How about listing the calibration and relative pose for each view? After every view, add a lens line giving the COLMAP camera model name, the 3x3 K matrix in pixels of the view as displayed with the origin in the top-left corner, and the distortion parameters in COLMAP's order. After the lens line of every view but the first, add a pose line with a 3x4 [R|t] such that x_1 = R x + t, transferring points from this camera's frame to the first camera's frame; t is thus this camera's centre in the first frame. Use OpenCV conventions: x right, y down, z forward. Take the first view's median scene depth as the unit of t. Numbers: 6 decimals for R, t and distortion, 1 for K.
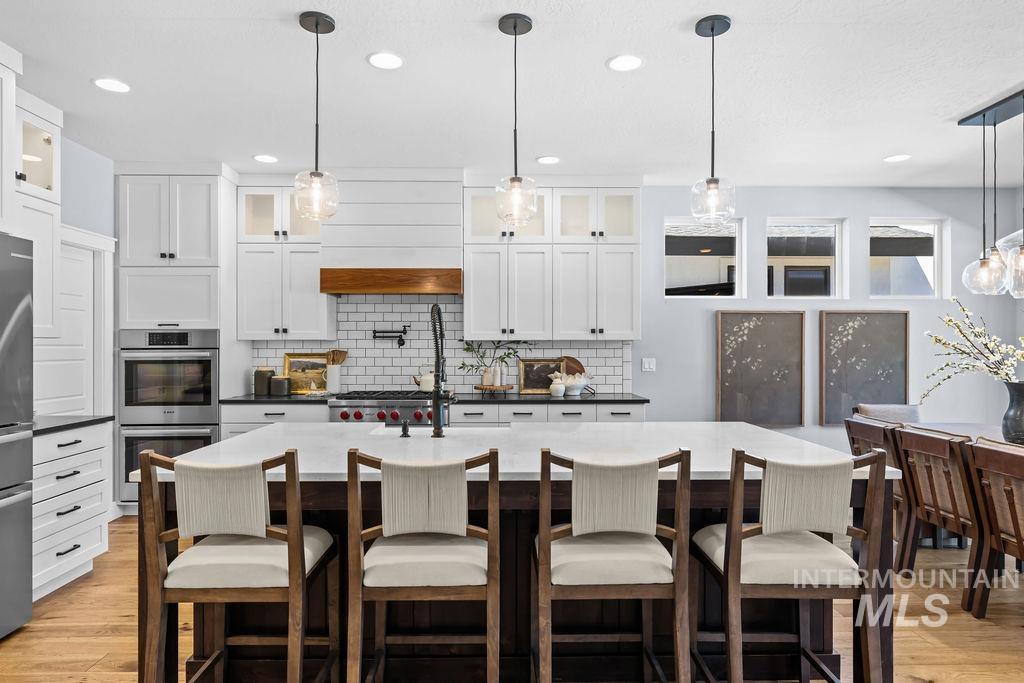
lens RADIAL K [[615.2, 0, 511.8], [0, 615.2, 344.4], [0, 0, 1]] dist [-0.000754, 0.001859]
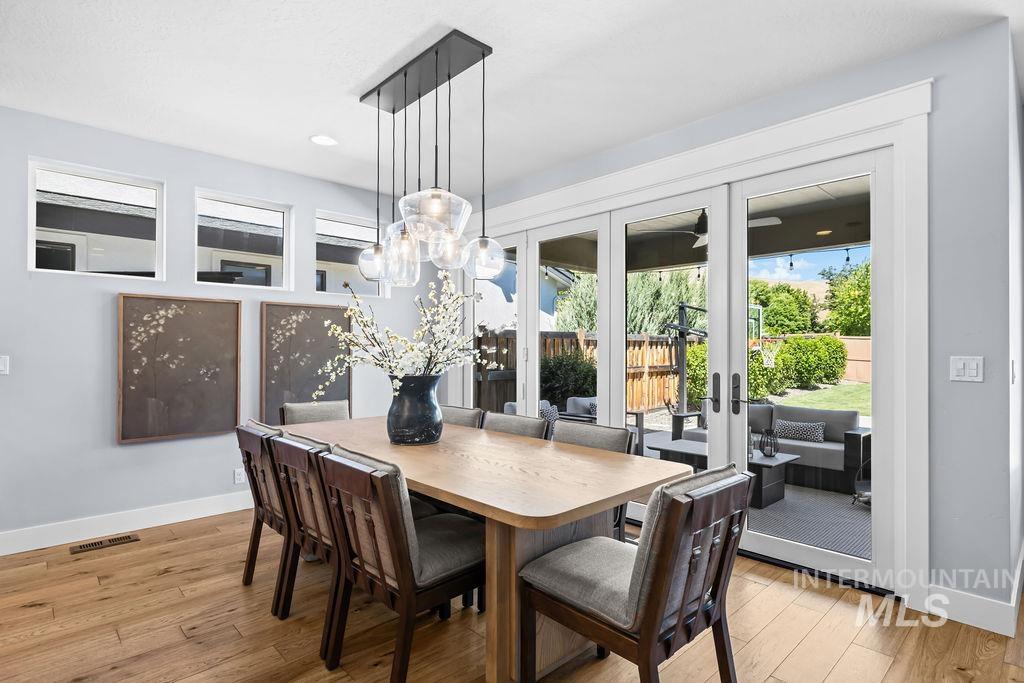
lens RADIAL K [[520.2, 0, 510.8], [0, 520.2, 347.0], [0, 0, 1]] dist [-0.007682, 0.000475]
pose [[0.741705, 0.004448, 0.670712, 0.271396], [-0.004251, 0.999989, -0.001930, 0.012435], [-0.670713, -0.001420, 0.741716, 0.191873]]
